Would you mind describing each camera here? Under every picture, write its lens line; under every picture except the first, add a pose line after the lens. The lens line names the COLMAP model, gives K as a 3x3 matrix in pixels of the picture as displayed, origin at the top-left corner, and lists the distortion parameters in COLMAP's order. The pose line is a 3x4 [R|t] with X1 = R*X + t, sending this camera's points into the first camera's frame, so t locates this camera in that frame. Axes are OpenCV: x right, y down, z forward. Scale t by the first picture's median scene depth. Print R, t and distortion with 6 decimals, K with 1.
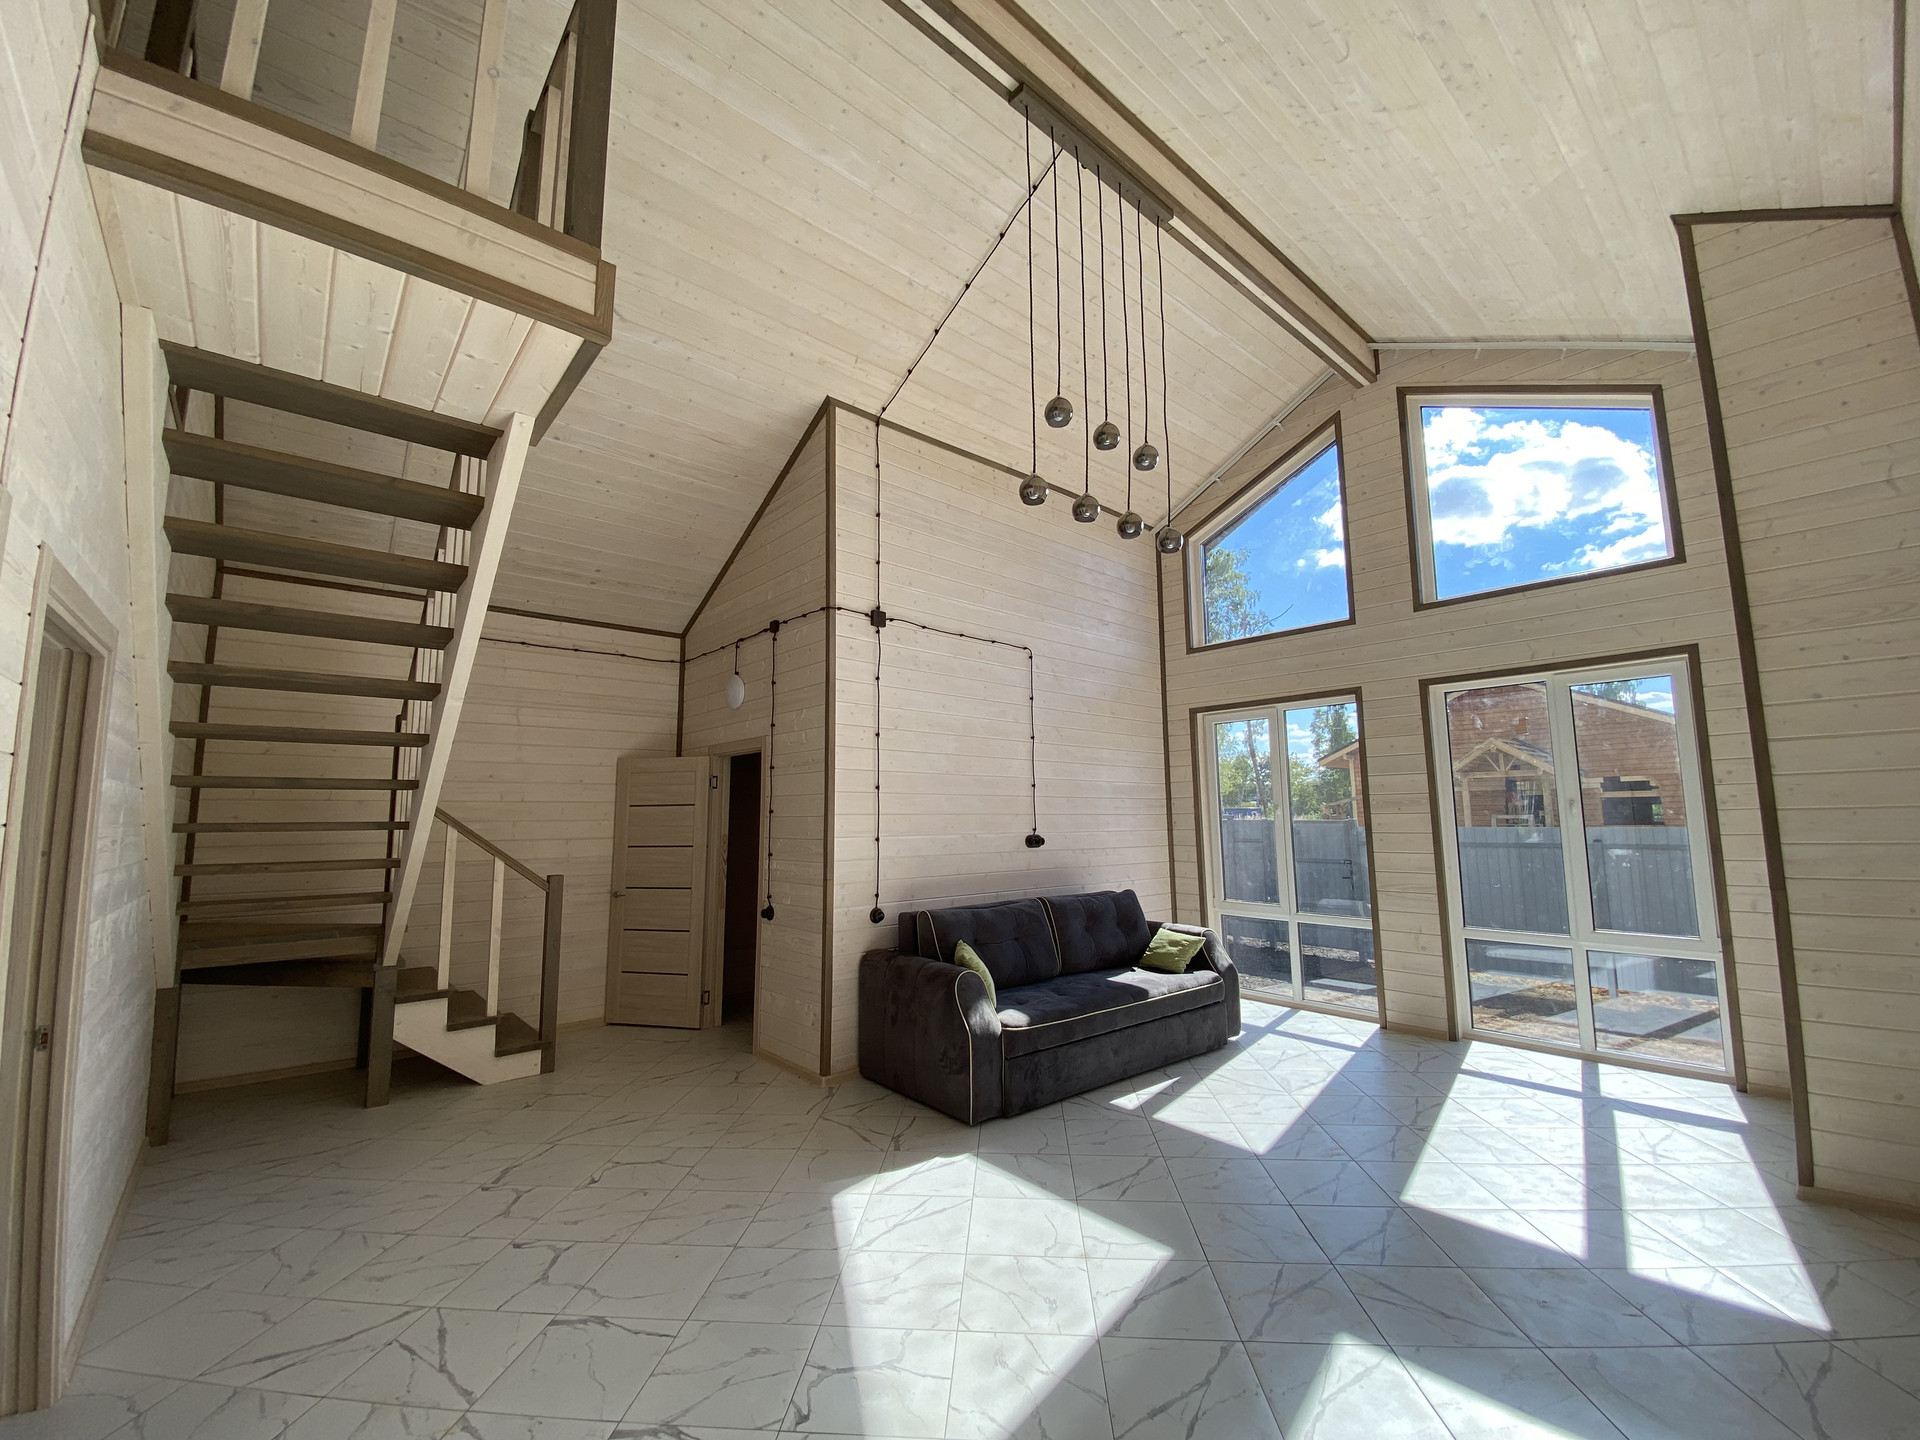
lens RADIAL K [[775.3, 0, 957.0], [0, 775.3, 721.0], [0, 0, 1]] dist [0.033226, -0.027371]
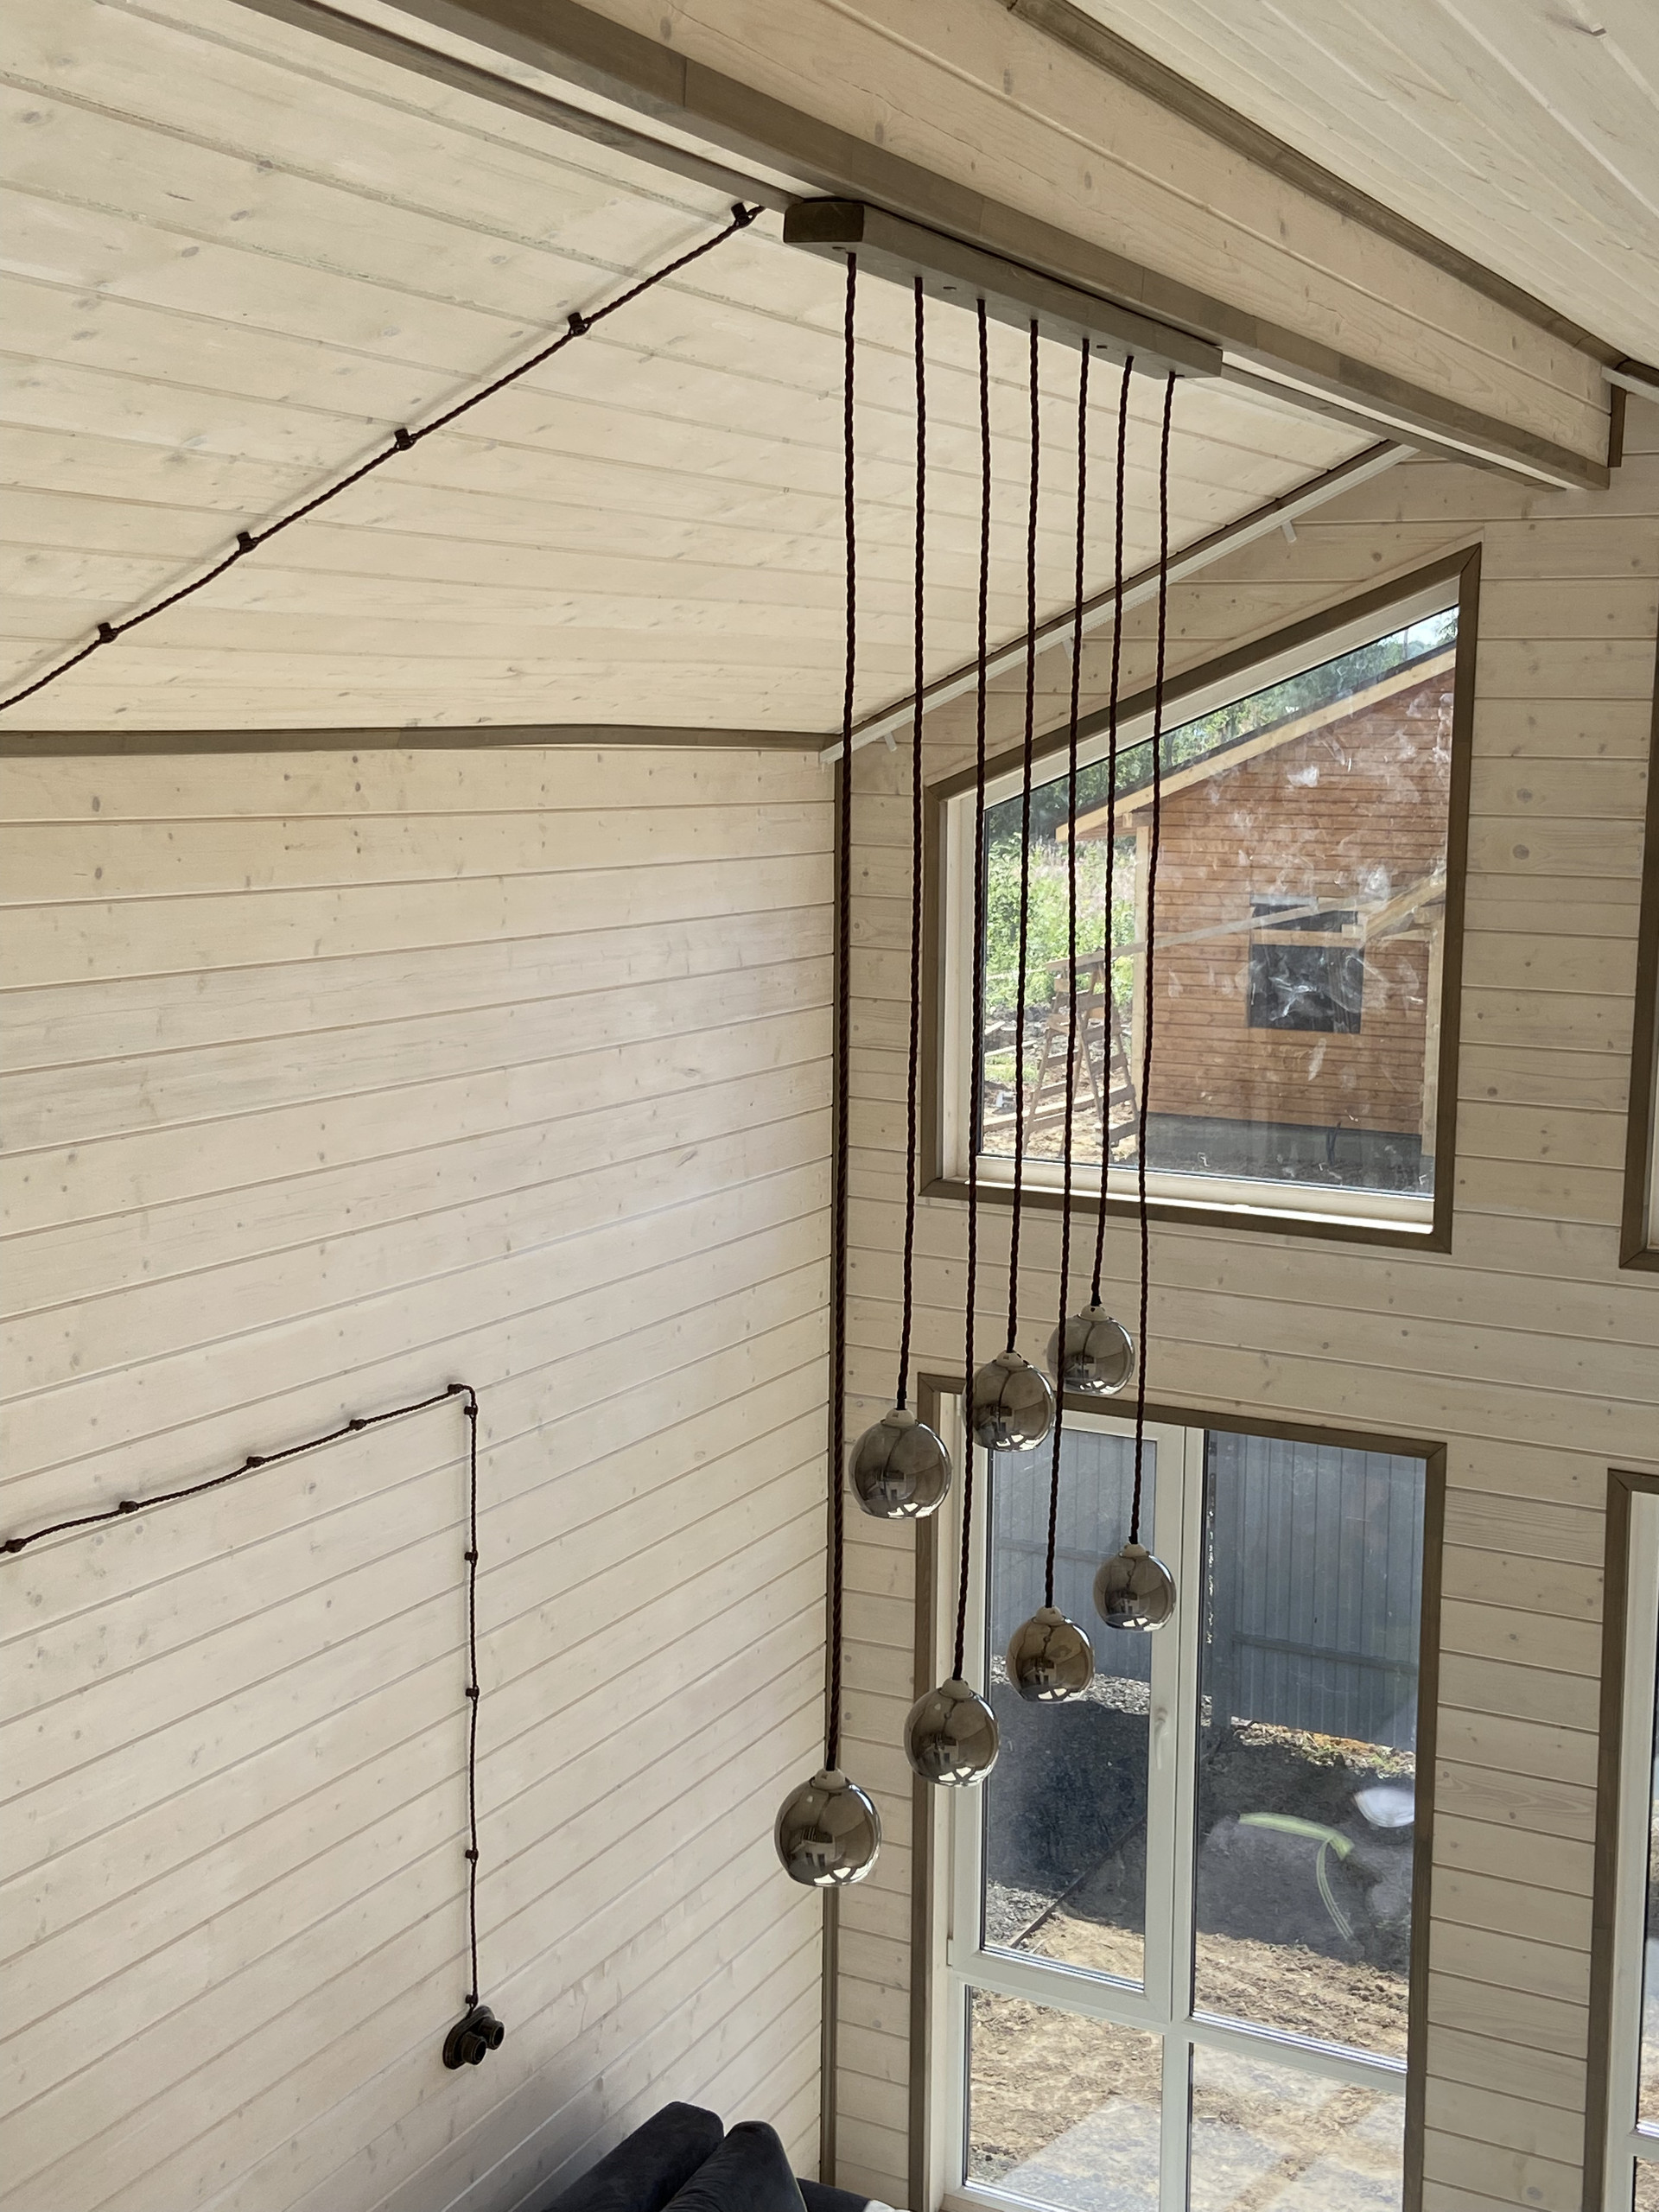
lens RADIAL K [[2654.8, 0, 828.0], [0, 2654.8, 1084.7], [0, 0, 1]] dist [0.119955, -0.131664]
pose [[0.925919, -0.032166, 0.376351, -0.184567], [-0.064803, 0.968067, 0.242170, -0.565657], [-0.372123, -0.248618, 0.894267, 0.153571]]
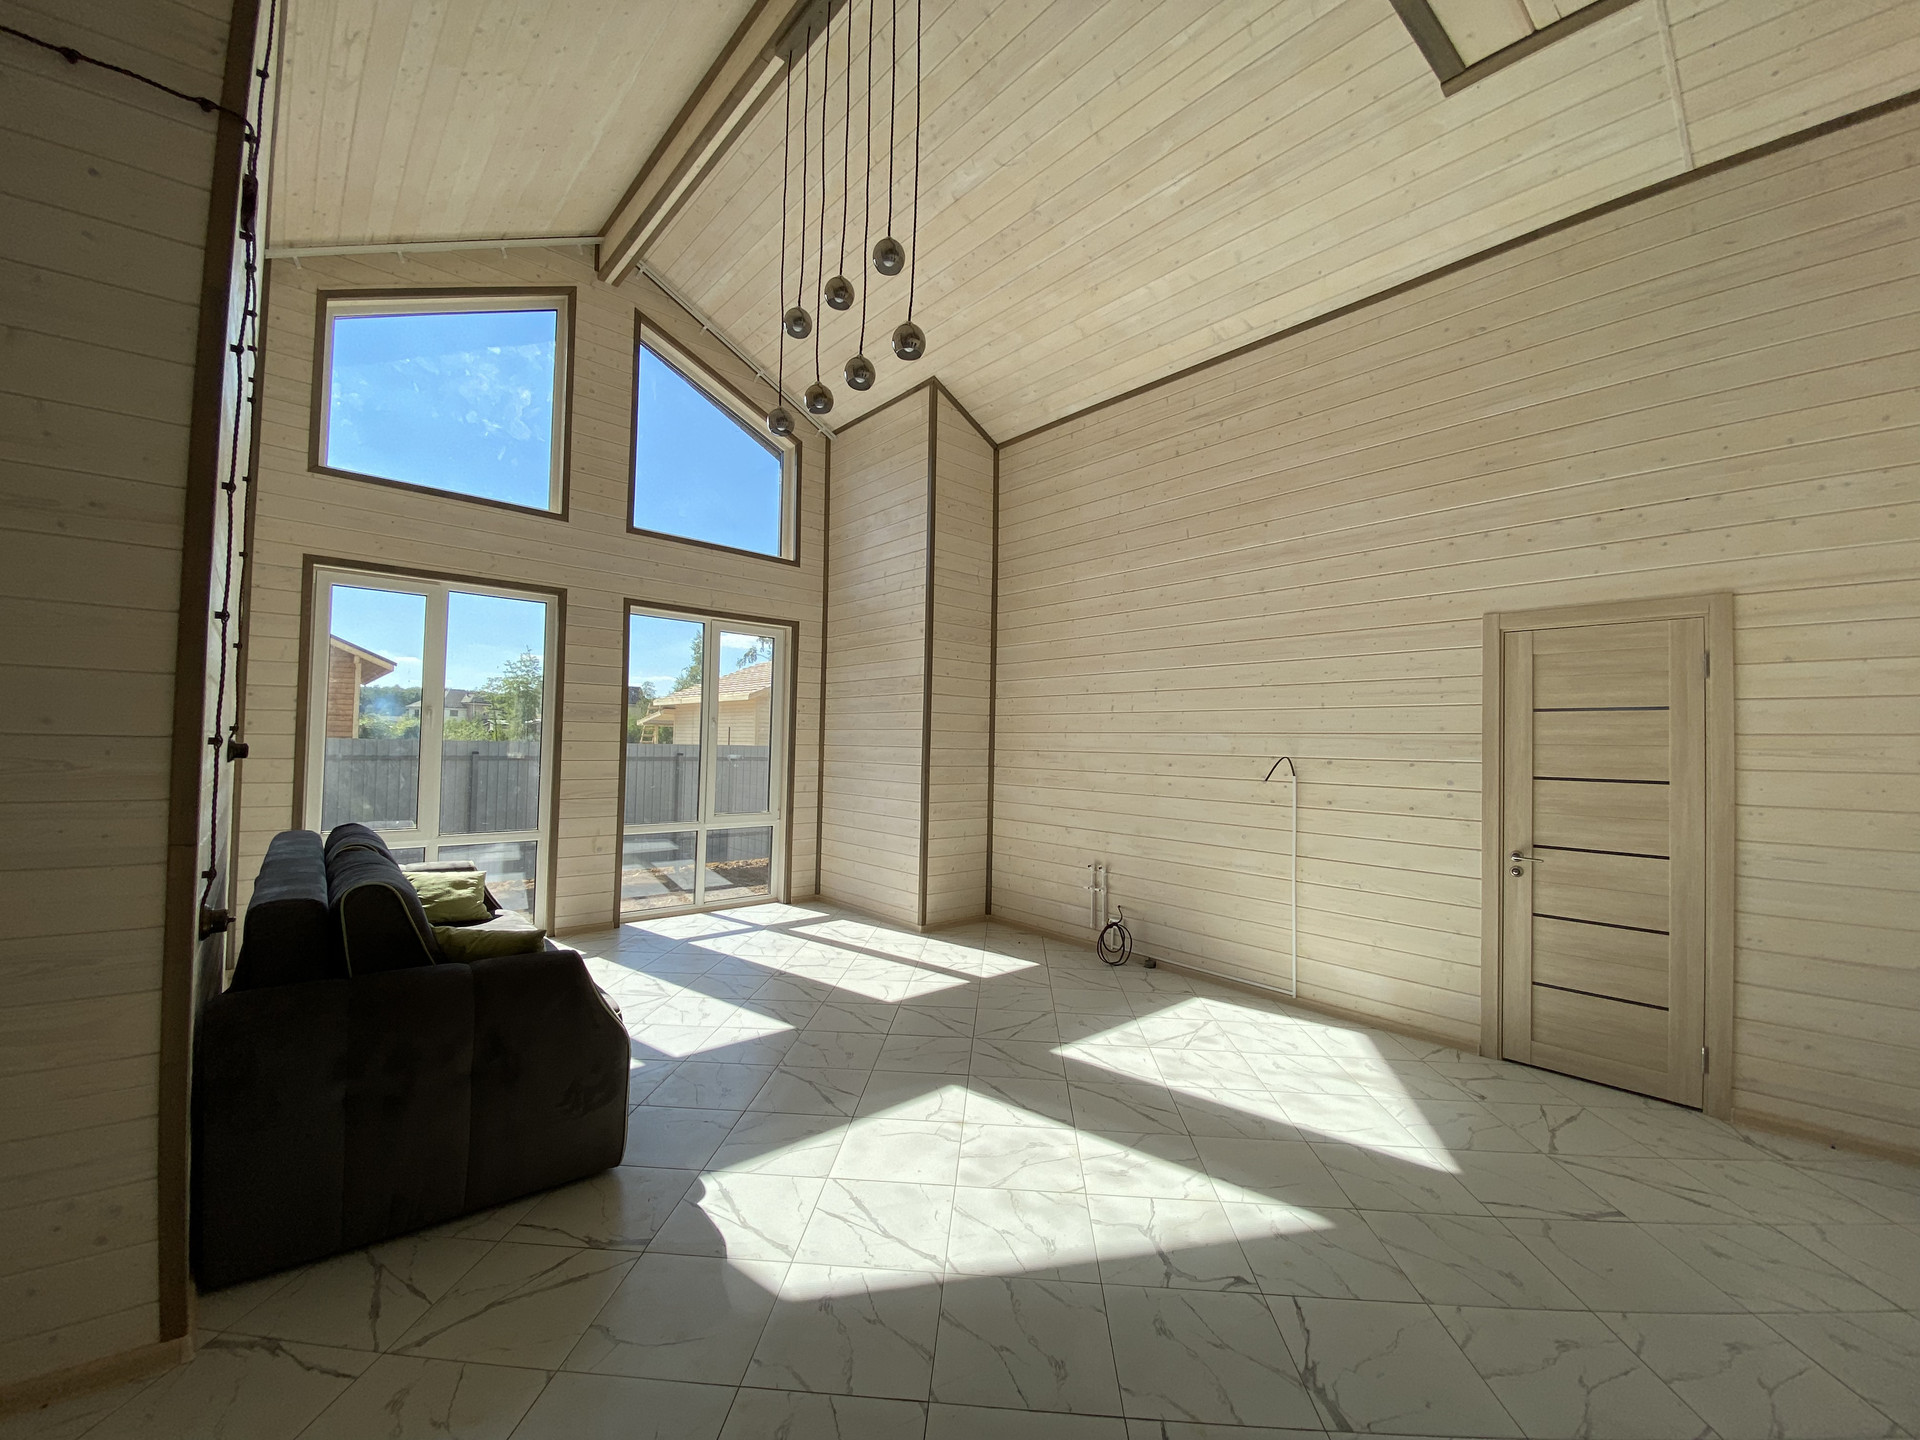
lens RADIAL K [[775.3, 0, 957.0], [0, 775.3, 721.0], [0, 0, 1]] dist [0.033226, -0.027371]
pose [[-0.007750, 0.040173, 0.999163, -0.547162], [-0.145138, 0.988567, -0.040873, 0.107391], [-0.989381, -0.145333, -0.001831, 0.639379]]
